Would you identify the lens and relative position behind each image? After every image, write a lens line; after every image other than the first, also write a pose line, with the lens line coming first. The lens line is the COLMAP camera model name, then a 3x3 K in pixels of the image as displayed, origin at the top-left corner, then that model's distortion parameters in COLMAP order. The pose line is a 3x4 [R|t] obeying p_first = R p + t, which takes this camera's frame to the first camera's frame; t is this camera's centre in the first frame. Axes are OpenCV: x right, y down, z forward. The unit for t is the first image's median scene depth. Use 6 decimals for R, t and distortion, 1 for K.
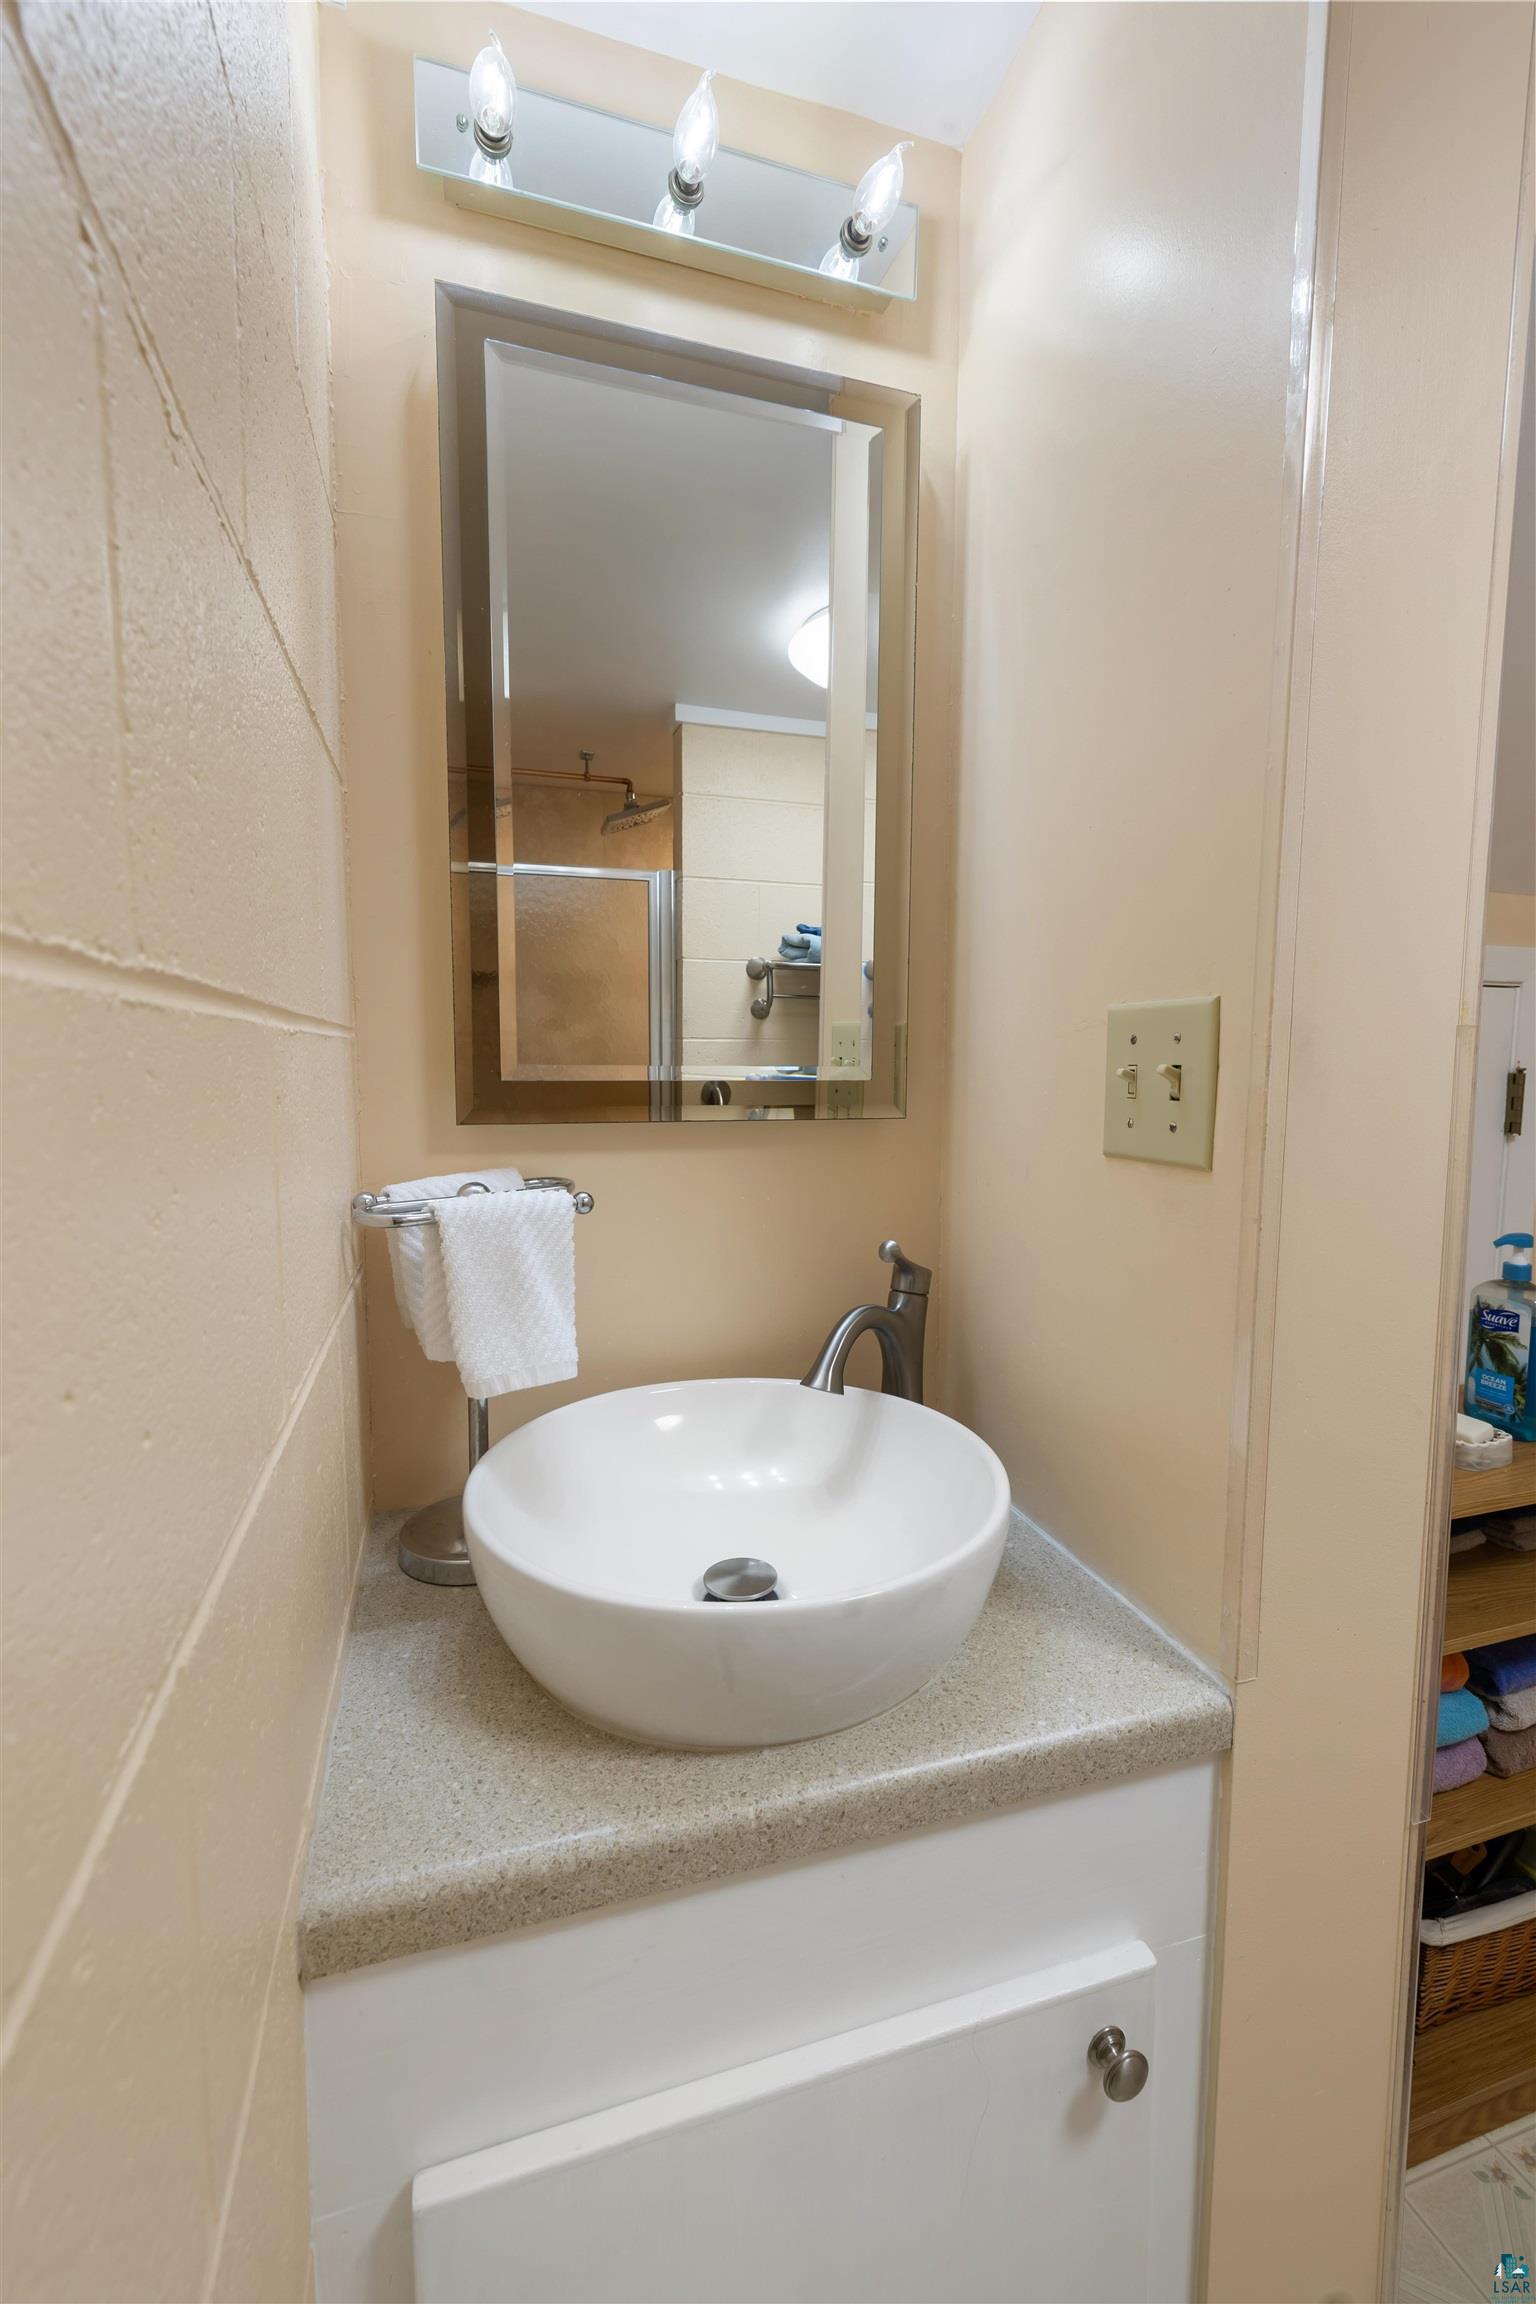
lens RADIAL K [[977.4, 0, 774.5], [0, 977.4, 1146.4], [0, 0, 1]] dist [0.000572, 0.000298]
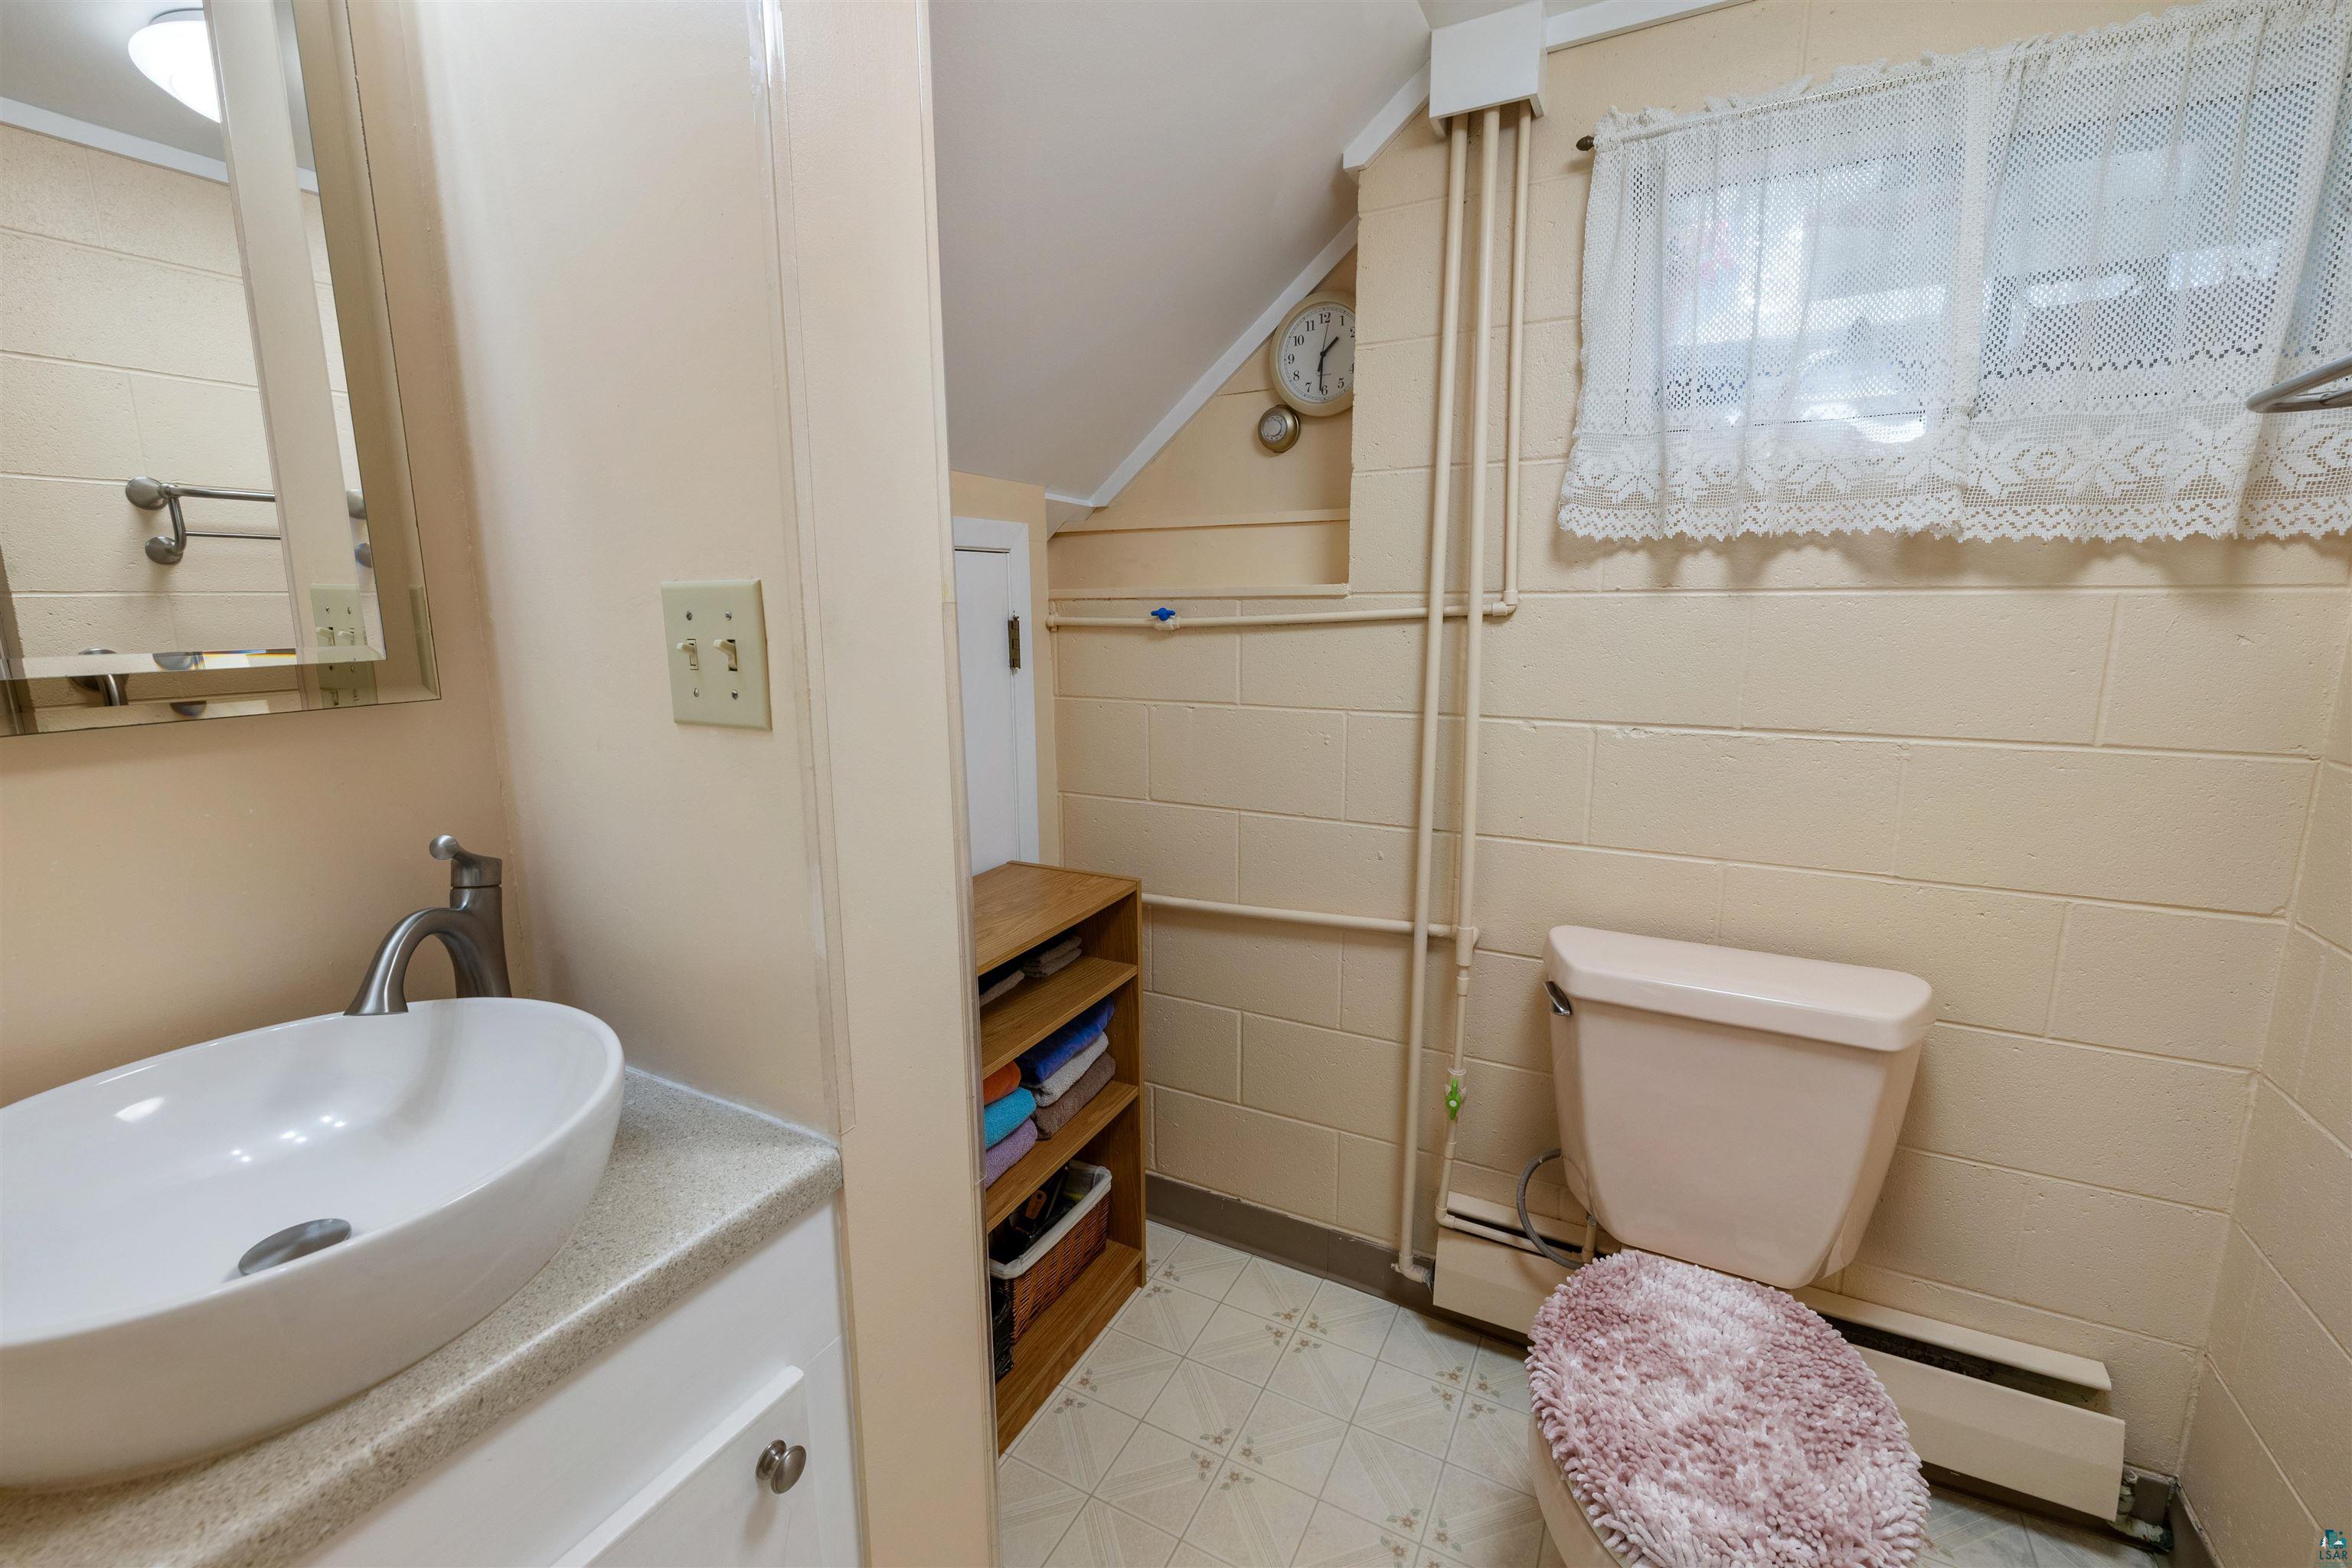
lens RADIAL K [[997.7, 0, 1184.4], [0, 997.7, 772.4], [0, 0, 1]] dist [0.000572, 0.000298]
pose [[0.709936, -0.134391, 0.691325, -0.031640], [0.072607, 0.990360, 0.117962, -0.026359], [-0.700513, -0.033551, 0.712850, -0.178225]]
